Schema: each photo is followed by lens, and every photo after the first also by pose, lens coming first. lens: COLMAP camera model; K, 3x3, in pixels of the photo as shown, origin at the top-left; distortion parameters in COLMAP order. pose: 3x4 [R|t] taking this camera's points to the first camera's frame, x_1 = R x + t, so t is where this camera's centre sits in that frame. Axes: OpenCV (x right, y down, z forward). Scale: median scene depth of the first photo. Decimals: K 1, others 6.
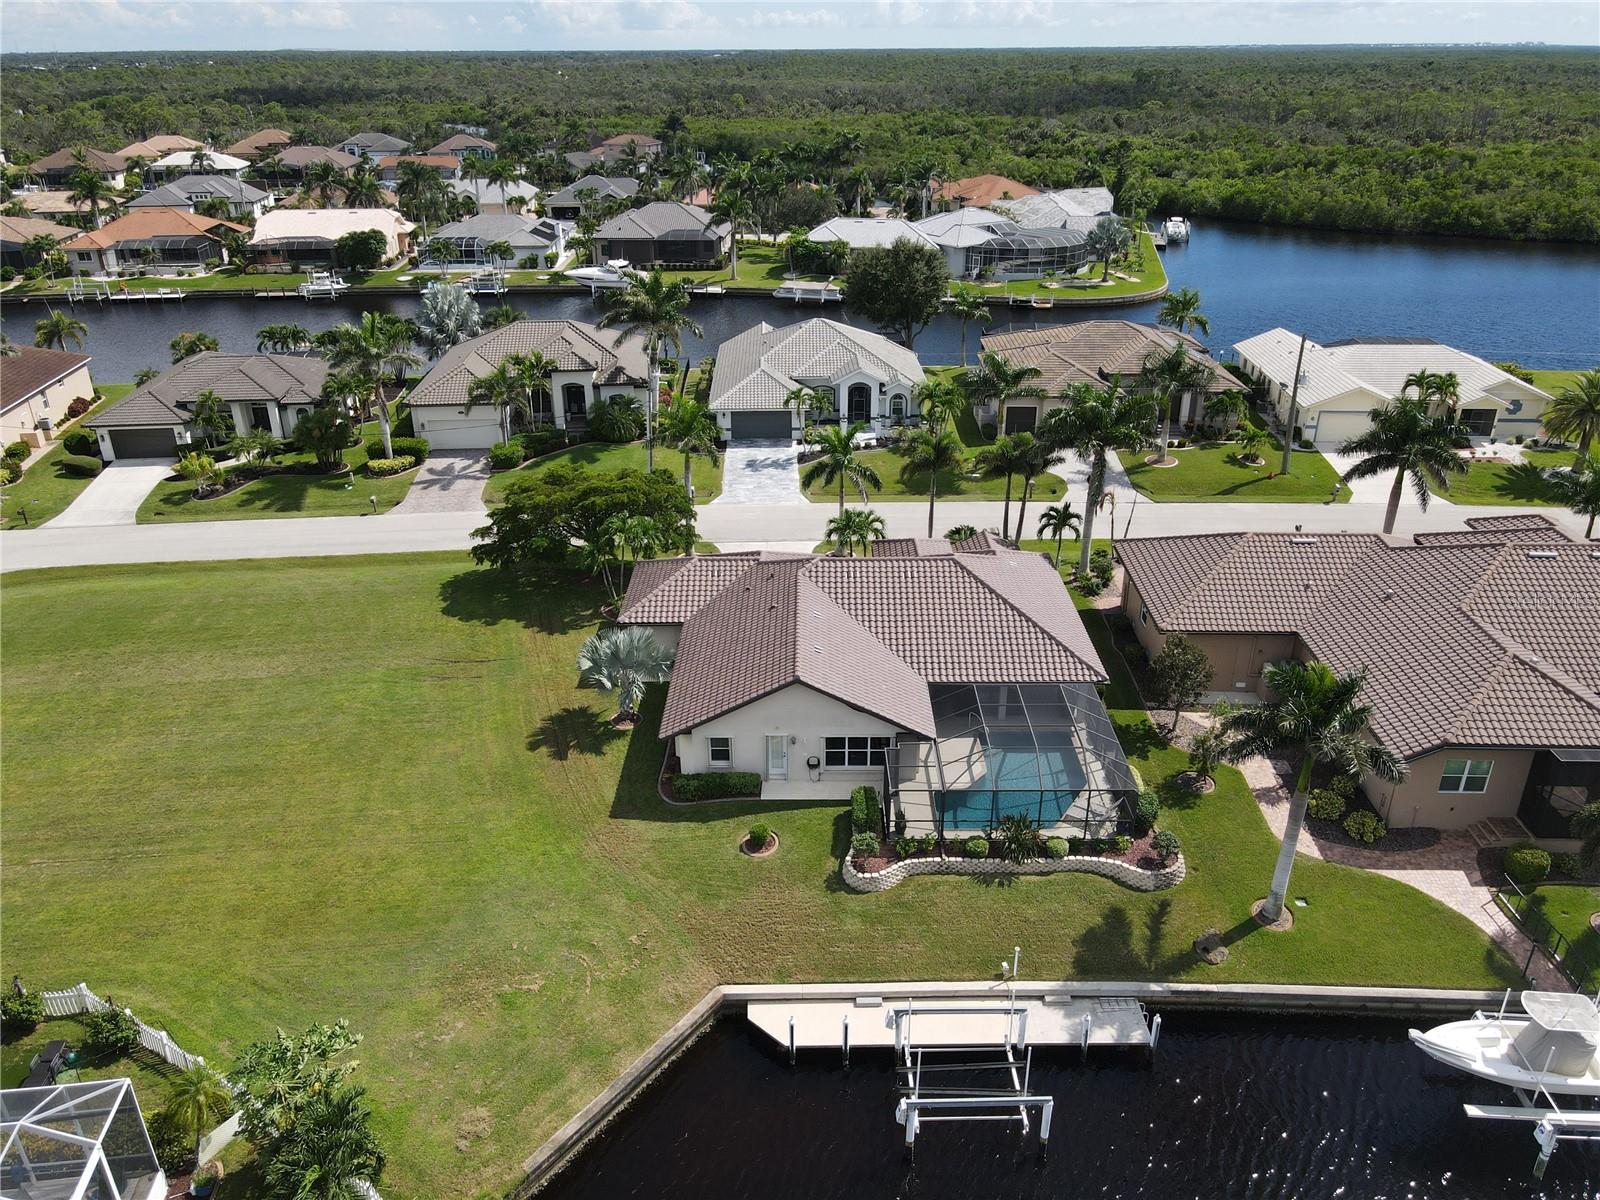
lens RADIAL K [[1163.9, 0, 806.0], [0, 1163.9, 606.6], [0, 0, 1]] dist [-0.009398, 0.045163]
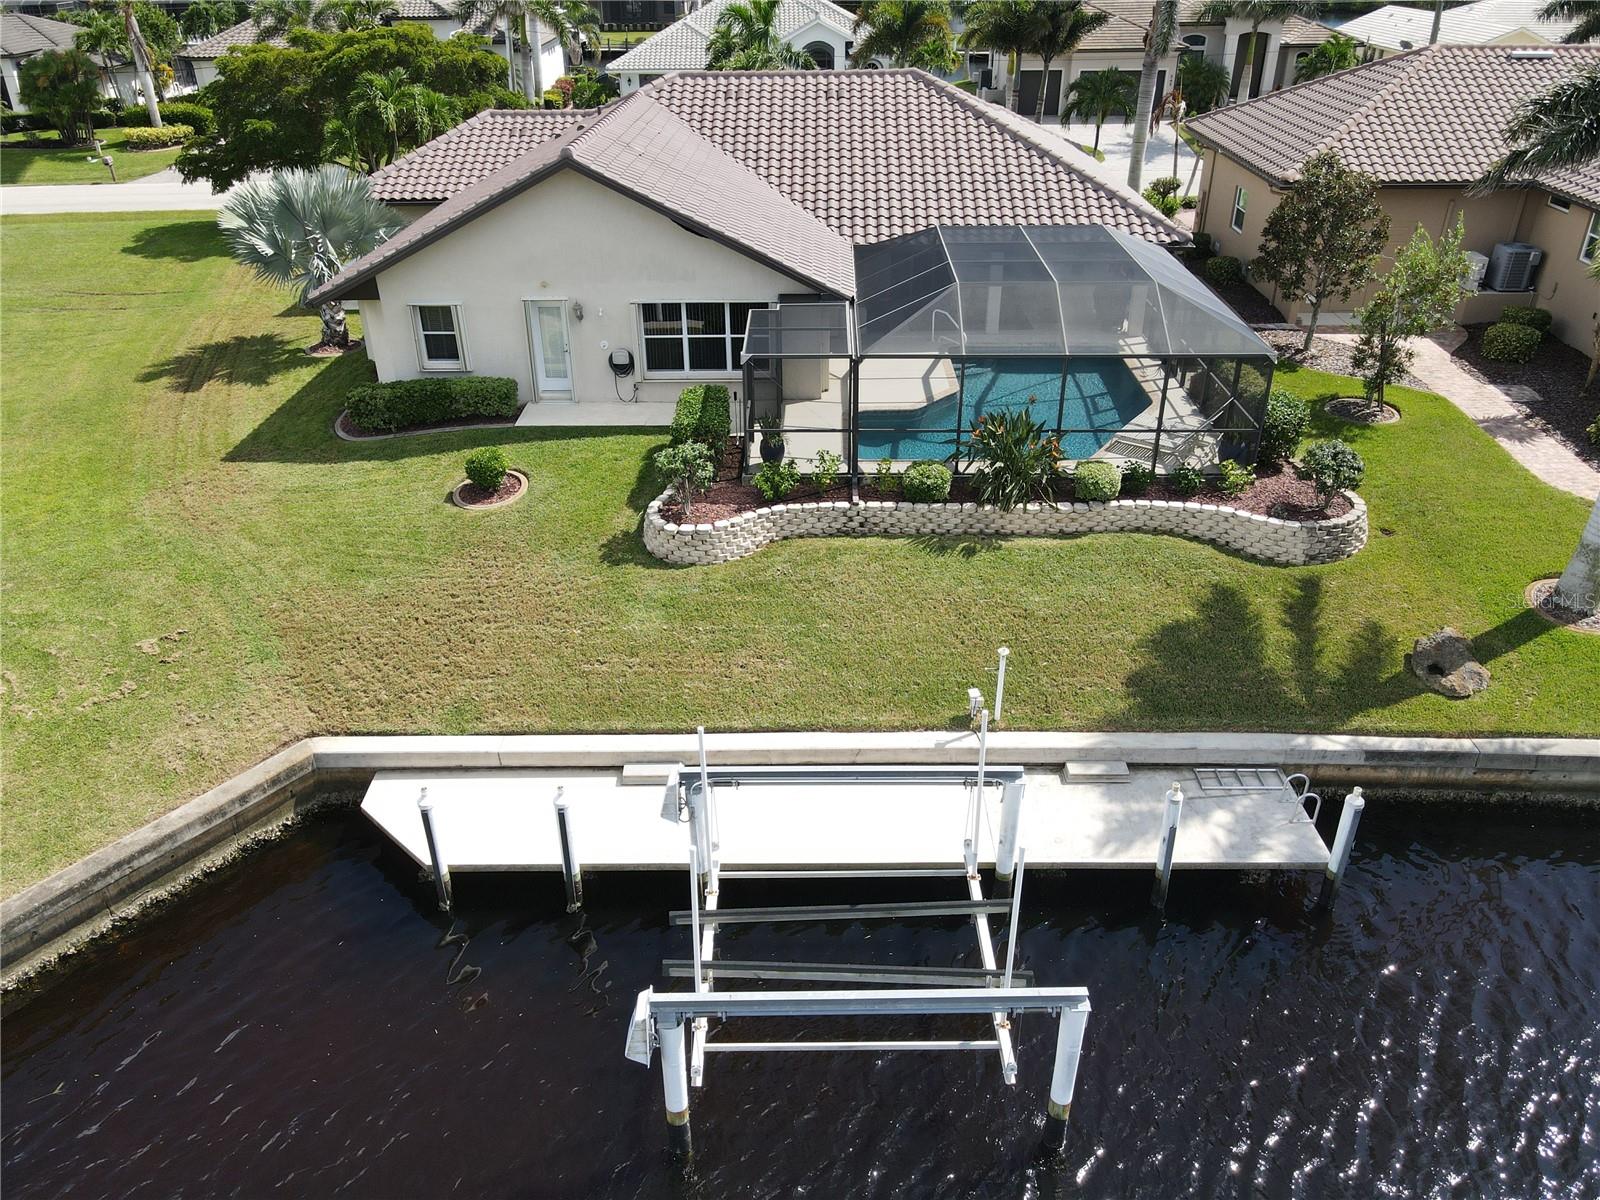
lens RADIAL K [[1163.9, 0, 806.0], [0, 1163.9, 606.6], [0, 0, 1]] dist [-0.009398, 0.045163]
pose [[0.999893, 0.002871, -0.014349, 0.104592], [-0.001782, 0.997159, 0.075304, 0.221676], [0.014525, -0.075270, 0.997057, 0.521214]]
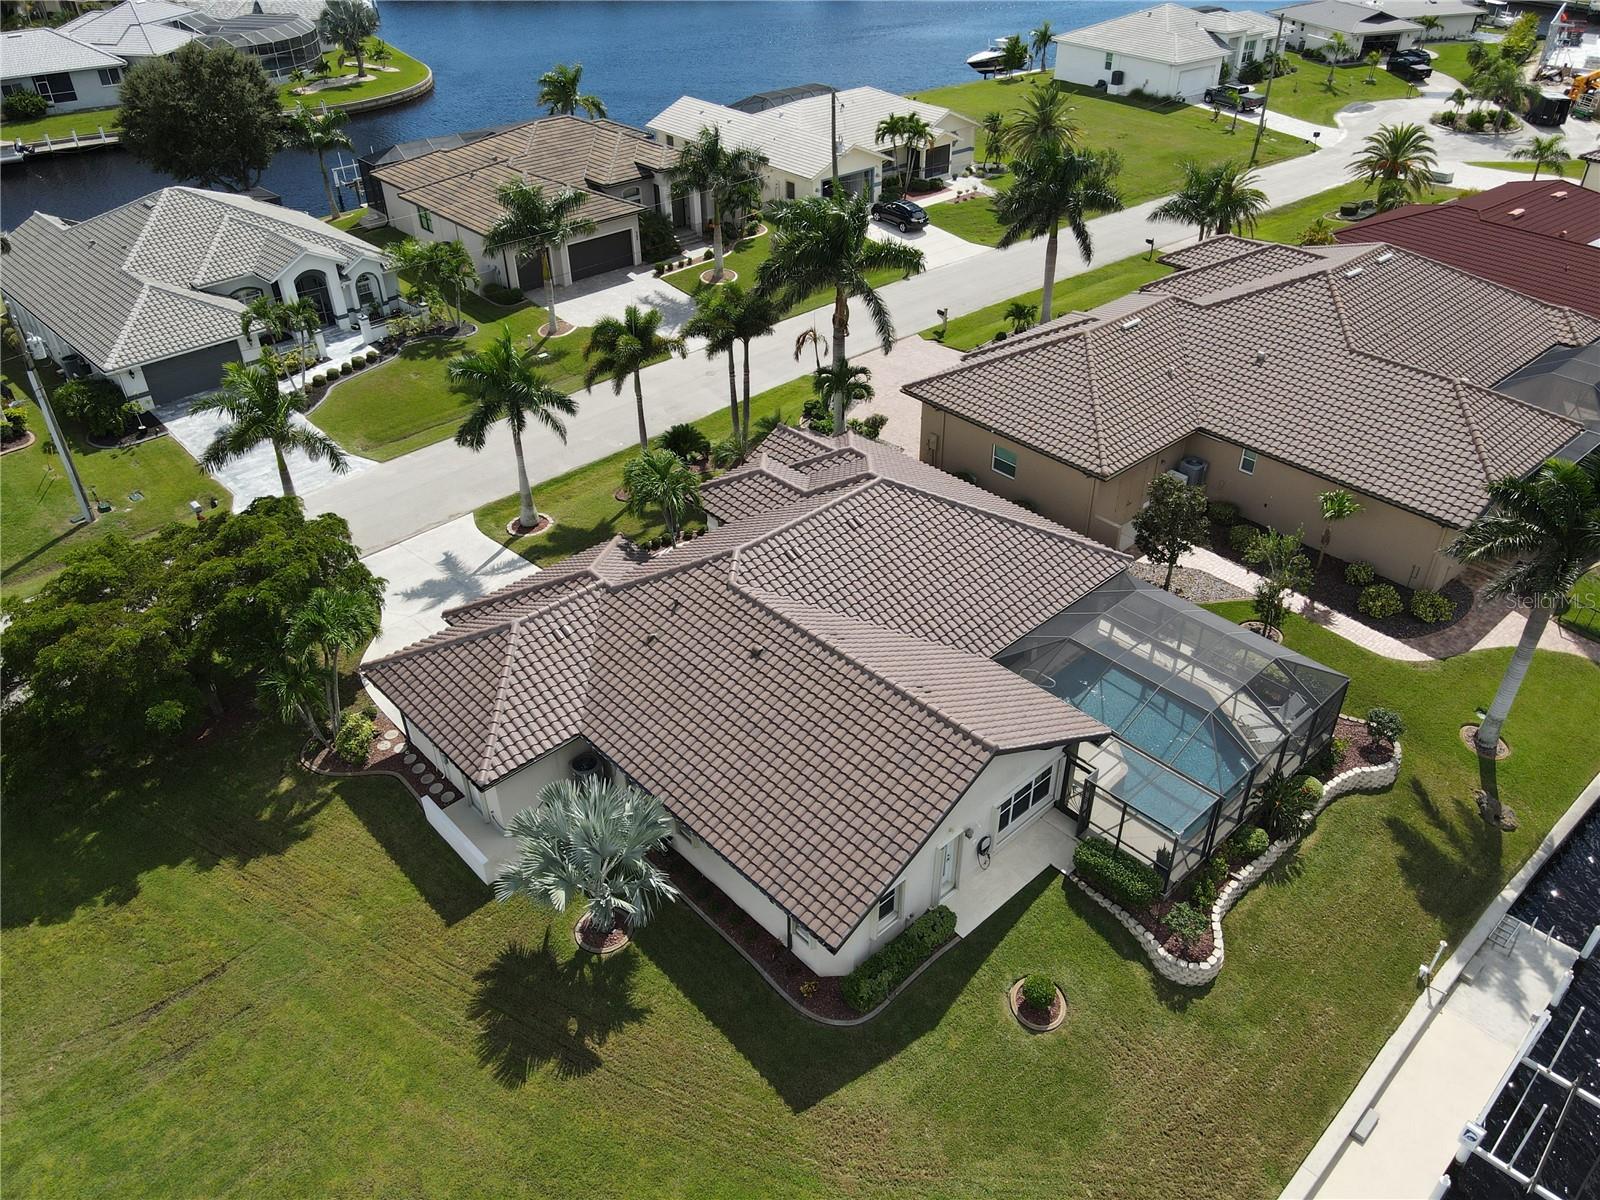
lens RADIAL K [[1163.9, 0, 806.0], [0, 1163.9, 606.6], [0, 0, 1]] dist [-0.009398, 0.045163]
pose [[0.729537, -0.399380, 0.555222, -0.413603], [0.304126, 0.916554, 0.259684, -0.210749], [-0.612603, -0.020592, 0.790122, 0.589603]]
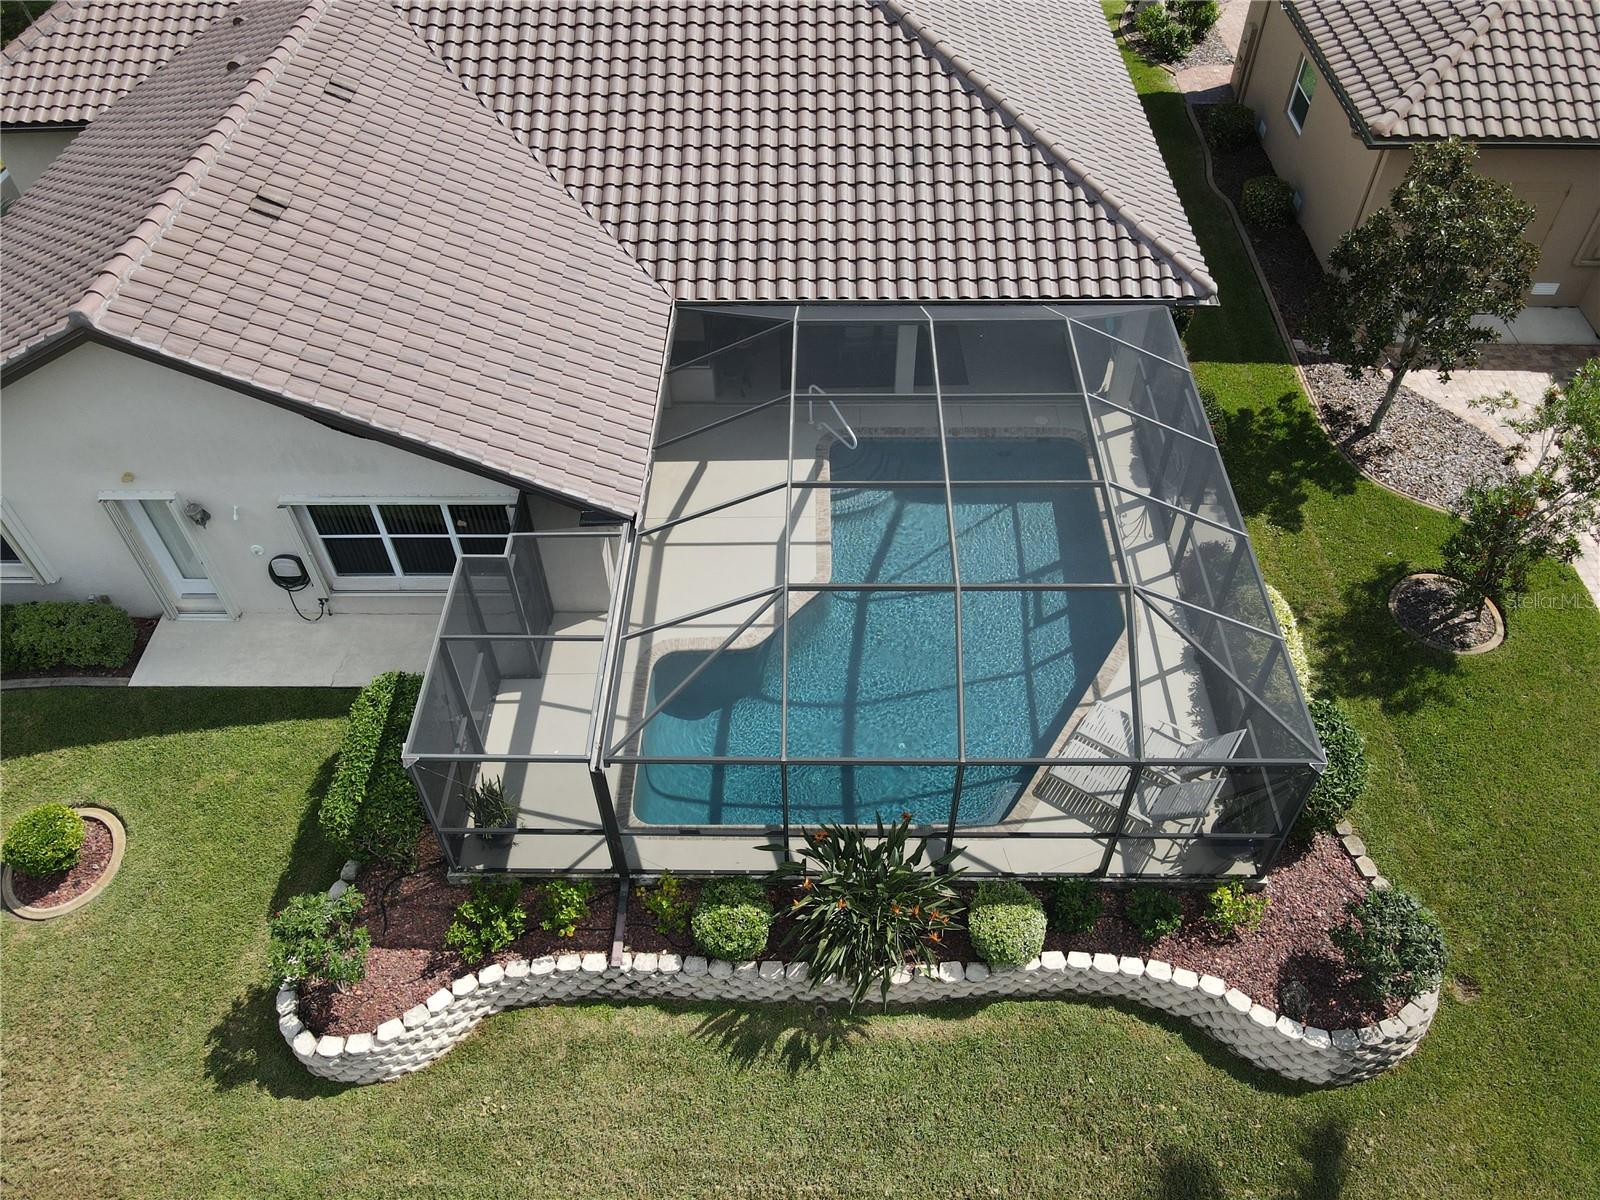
lens RADIAL K [[1171.9, 0, 800.0], [0, 1171.9, 600.0], [0, 0, 1]] dist [0.009474, 0.002535]
pose [[0.999901, 0.001107, -0.014045, 0.168122], [0.004177, 0.928792, 0.370579, 0.021794], [0.013454, -0.370601, 0.928695, 0.754726]]
